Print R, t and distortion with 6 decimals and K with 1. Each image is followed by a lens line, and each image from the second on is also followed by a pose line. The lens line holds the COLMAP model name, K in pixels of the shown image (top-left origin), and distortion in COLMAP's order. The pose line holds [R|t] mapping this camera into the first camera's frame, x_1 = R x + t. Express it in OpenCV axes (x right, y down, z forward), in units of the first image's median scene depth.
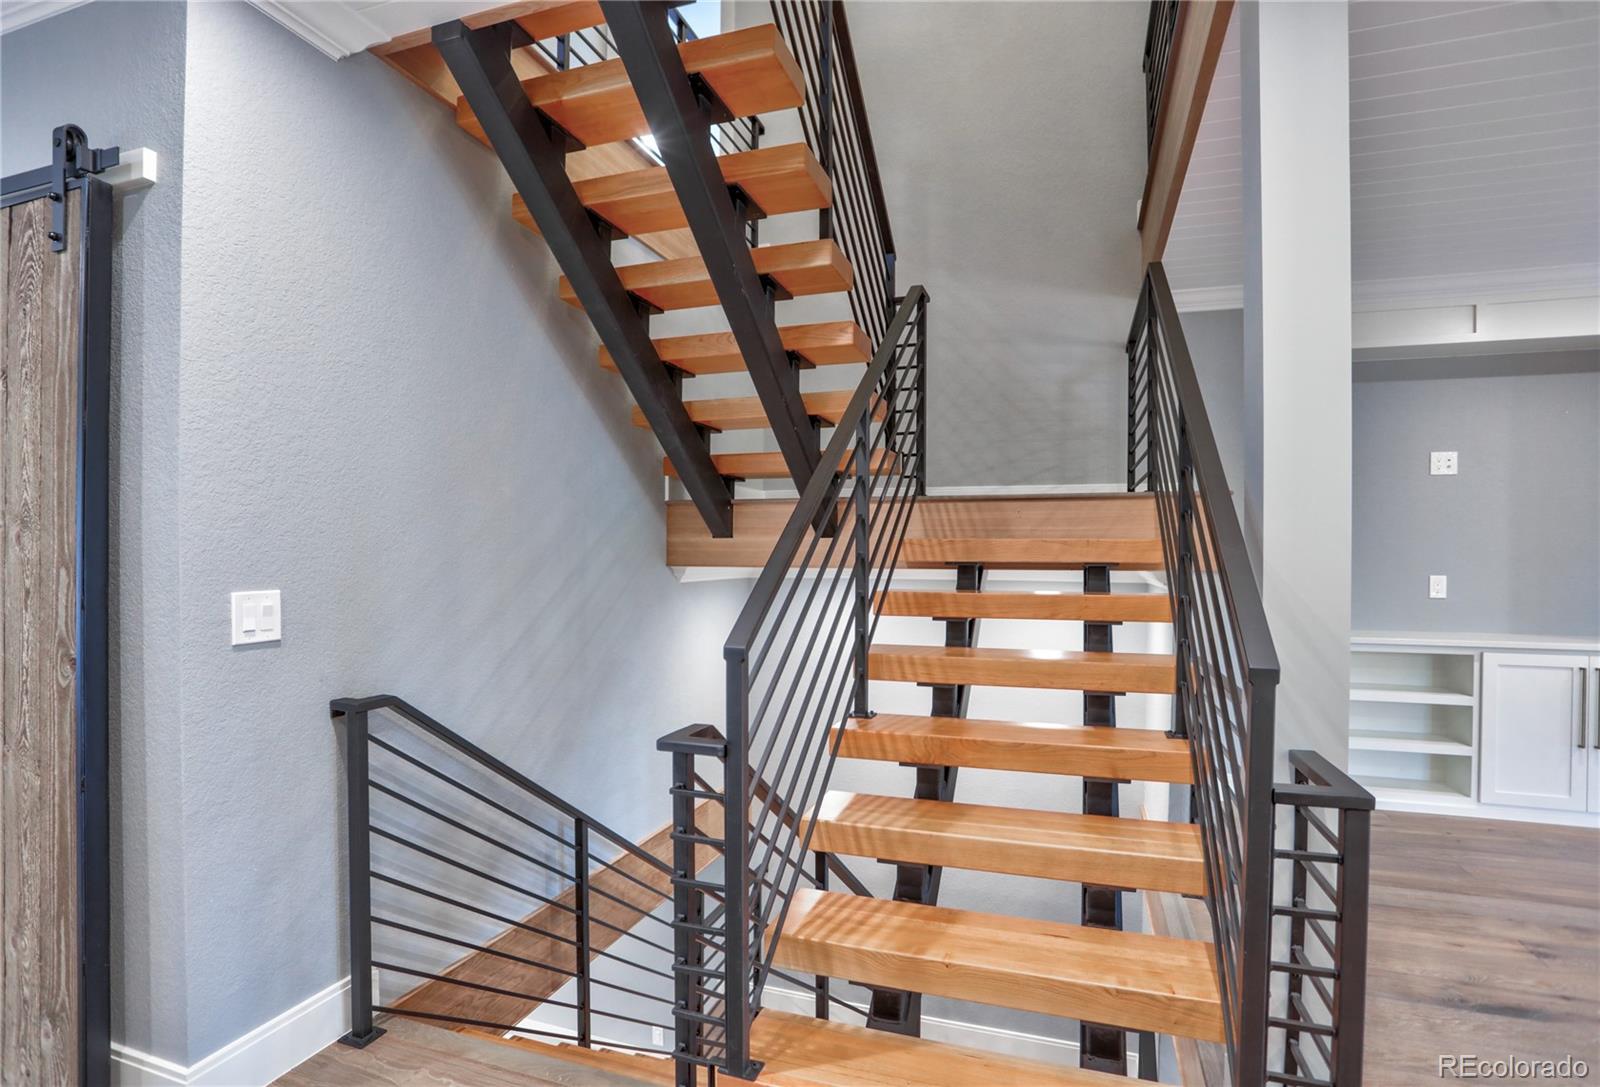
lens RADIAL K [[799.6, 0, 802.5], [0, 799.6, 561.3], [0, 0, 1]] dist [-0.005933, -0.000010]
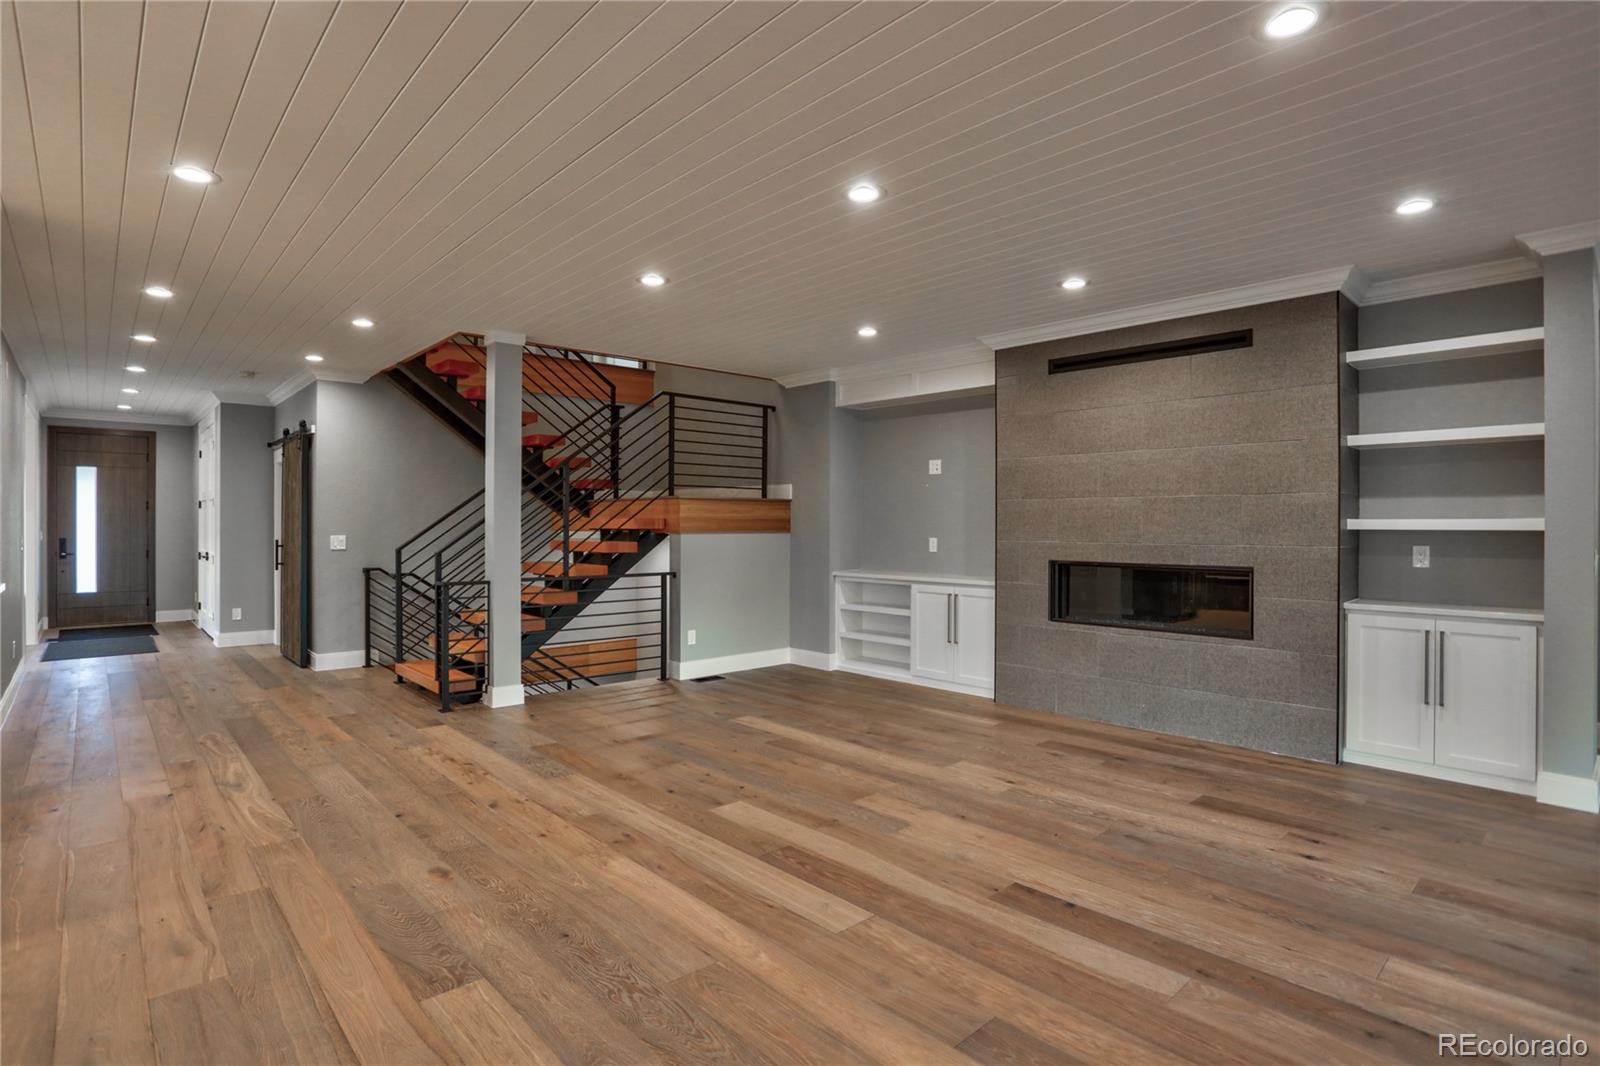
lens RADIAL K [[801.0, 0, 774.5], [0, 801.0, 521.4], [0, 0, 1]] dist [-0.054490, 0.014976]
pose [[0.872751, -0.004235, -0.488147, 1.433483], [-0.002294, 0.999916, -0.012776, 0.006828], [0.488160, 0.012270, 0.872668, -0.604502]]
